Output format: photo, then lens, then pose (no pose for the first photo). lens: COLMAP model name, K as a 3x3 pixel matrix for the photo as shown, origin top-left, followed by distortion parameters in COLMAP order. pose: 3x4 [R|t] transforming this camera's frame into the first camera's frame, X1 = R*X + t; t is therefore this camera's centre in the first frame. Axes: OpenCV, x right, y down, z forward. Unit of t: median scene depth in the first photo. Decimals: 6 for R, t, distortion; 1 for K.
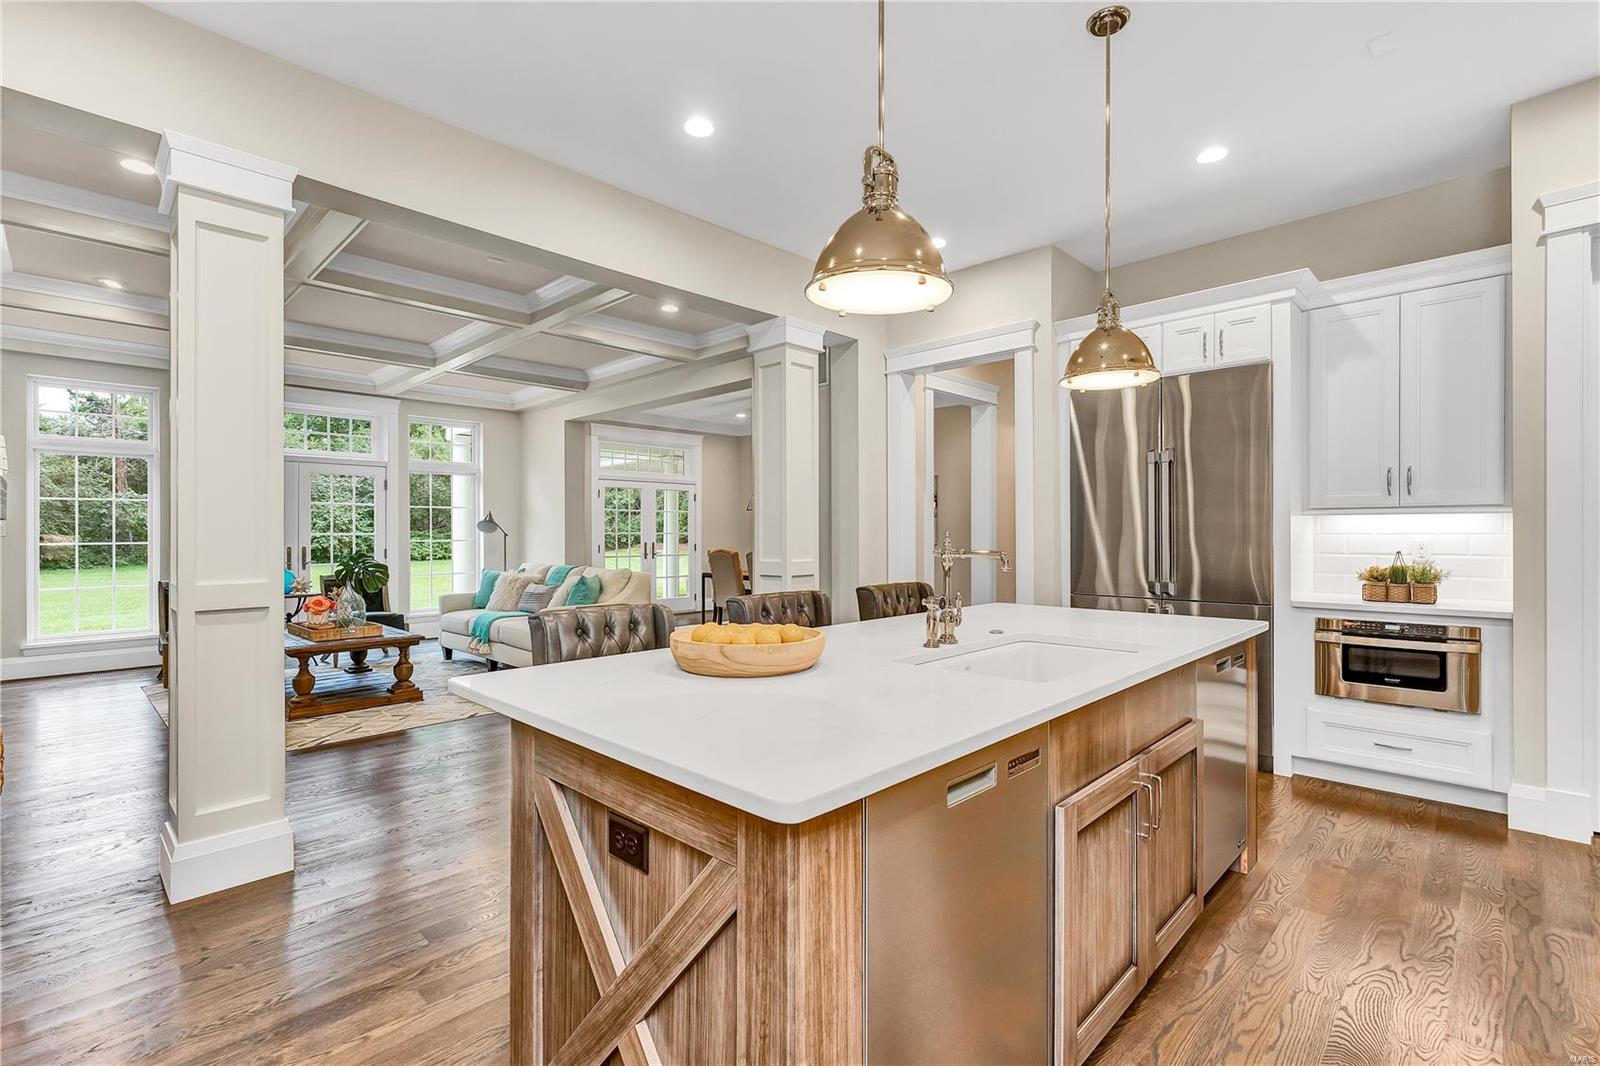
lens RADIAL K [[736.7, 0, 800.8], [0, 736.7, 538.3], [0, 0, 1]] dist [0.001028, -0.000445]
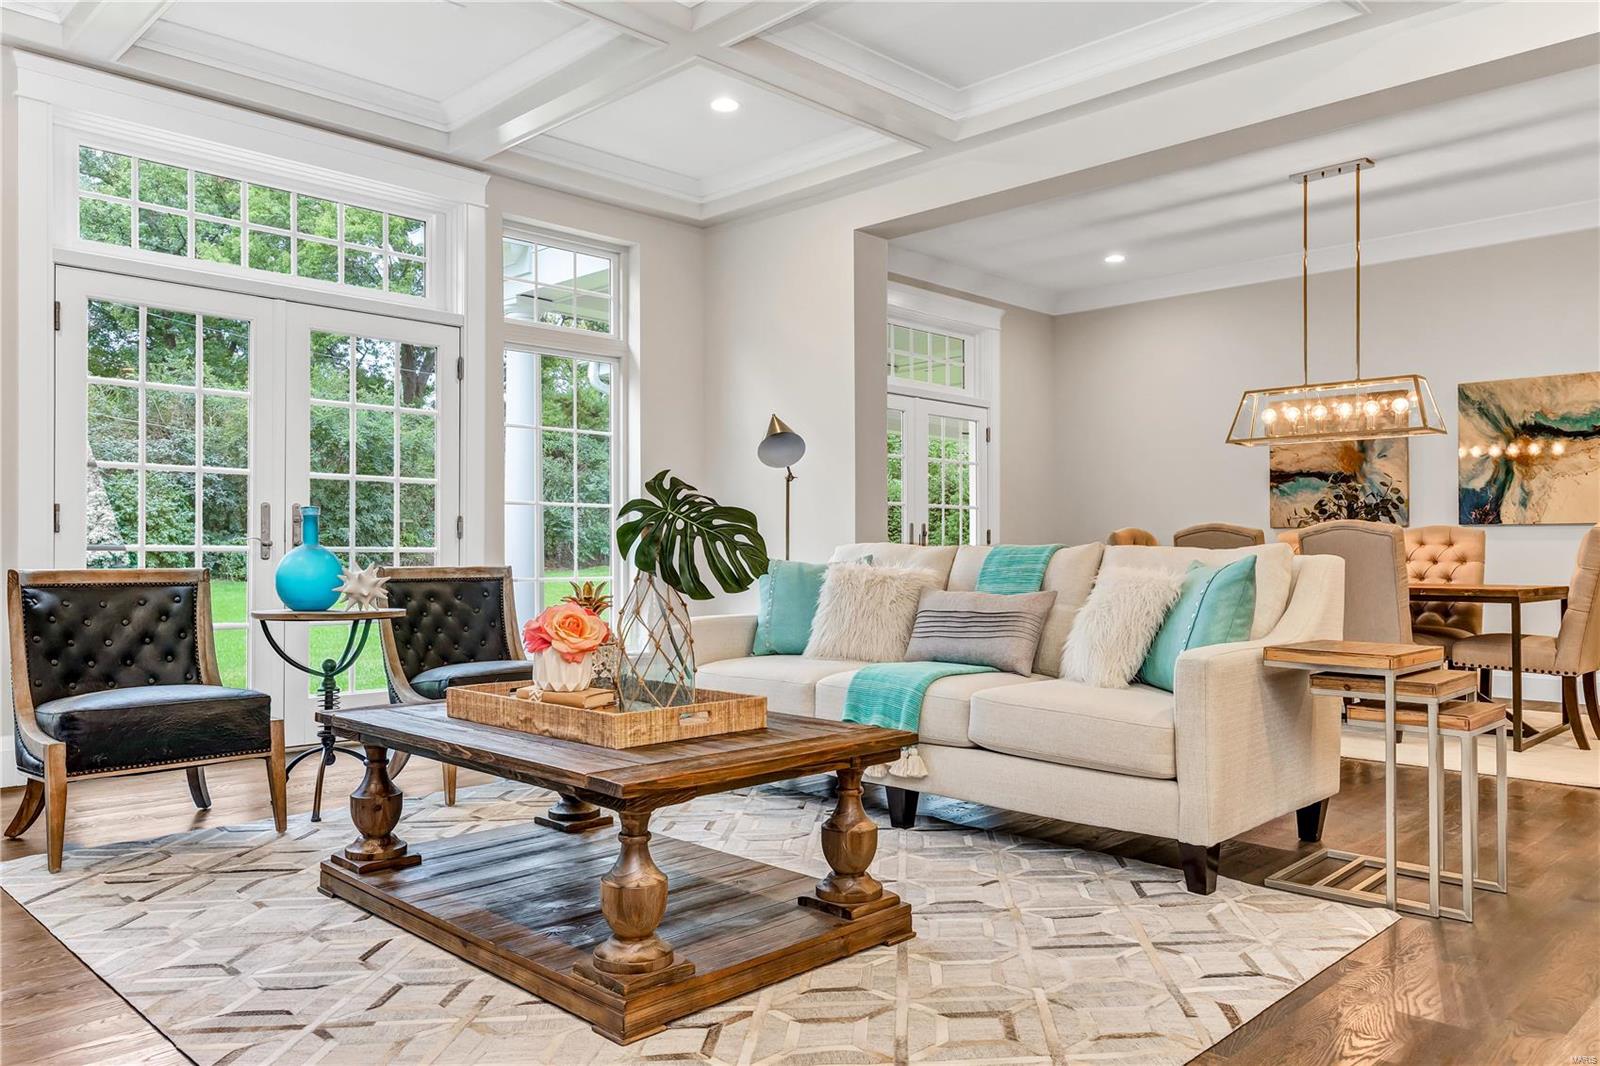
lens RADIAL K [[1174.1, 0, 800.0], [0, 1174.1, 533.0], [0, 0, 1]] dist [0.003379, 0.001237]
pose [[0.999919, 0.005644, -0.011389, -0.381230], [-0.005901, 0.999725, -0.022707, 0.040562], [0.011258, 0.022772, 0.999677, 0.338513]]
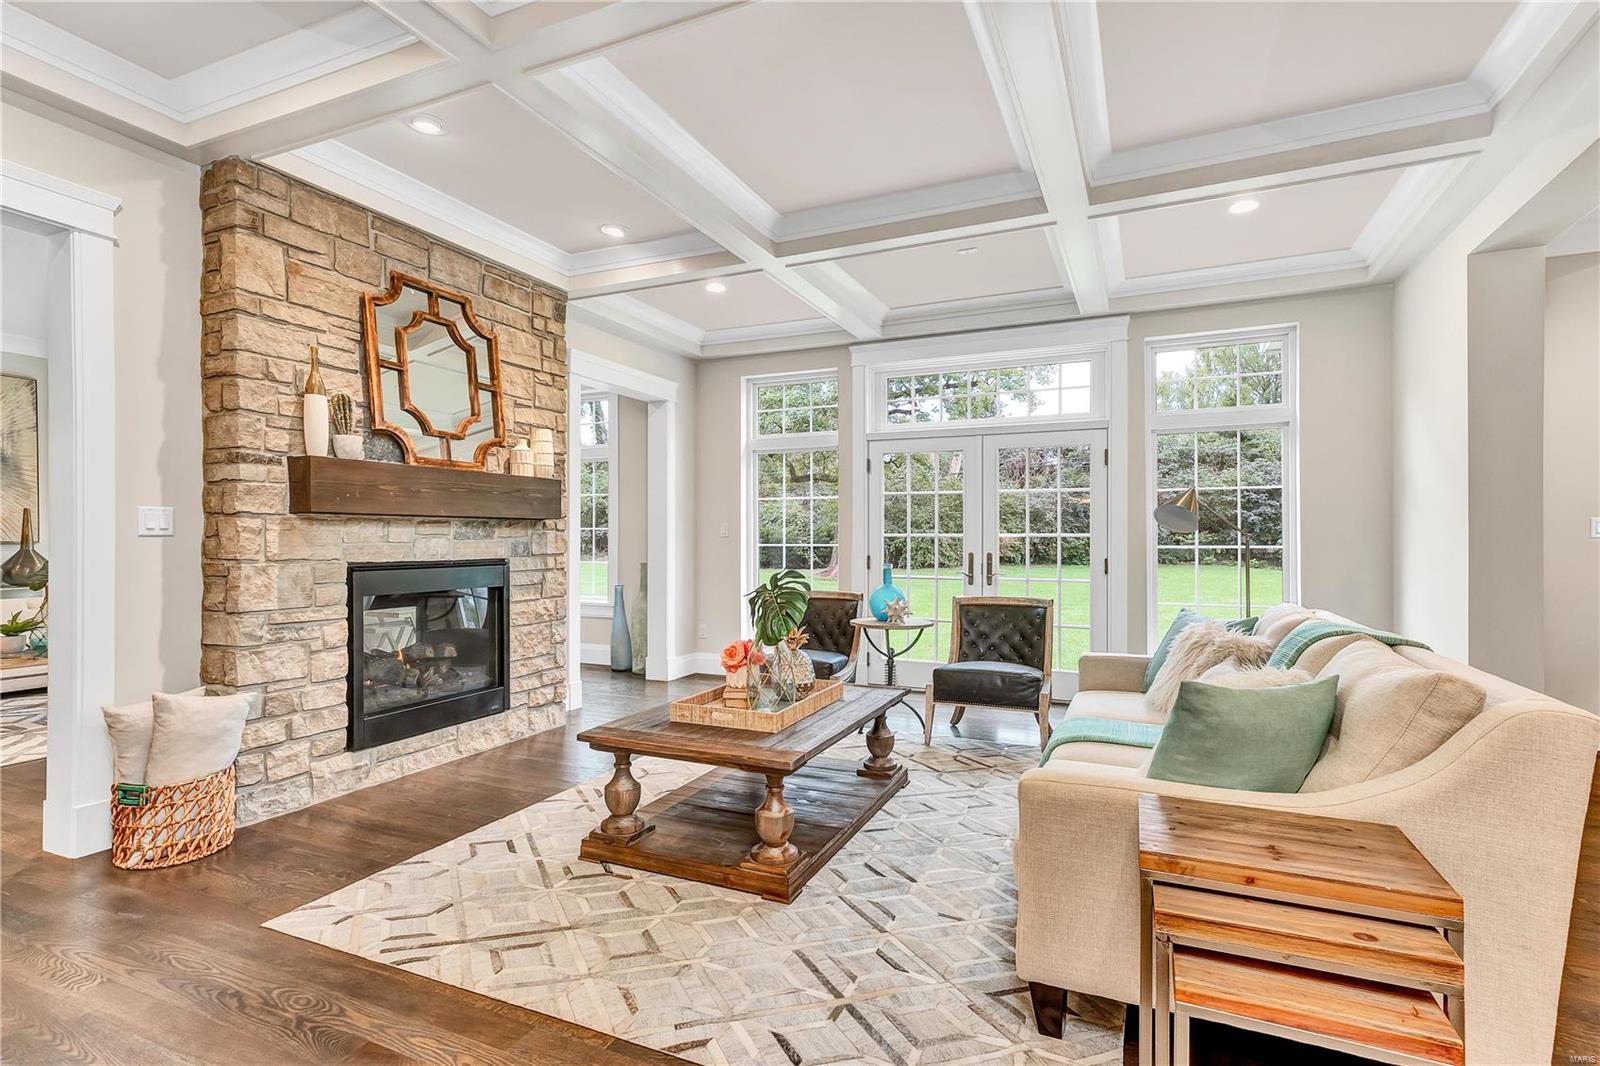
lens RADIAL K [[736.7, 0, 800.8], [0, 736.7, 538.3], [0, 0, 1]] dist [0.001028, -0.000445]
pose [[0.329833, 0.003173, -0.944034, -0.058815], [-0.007410, 0.999972, 0.000772, -0.002549], [0.944010, 0.006741, 0.329847, 0.587038]]
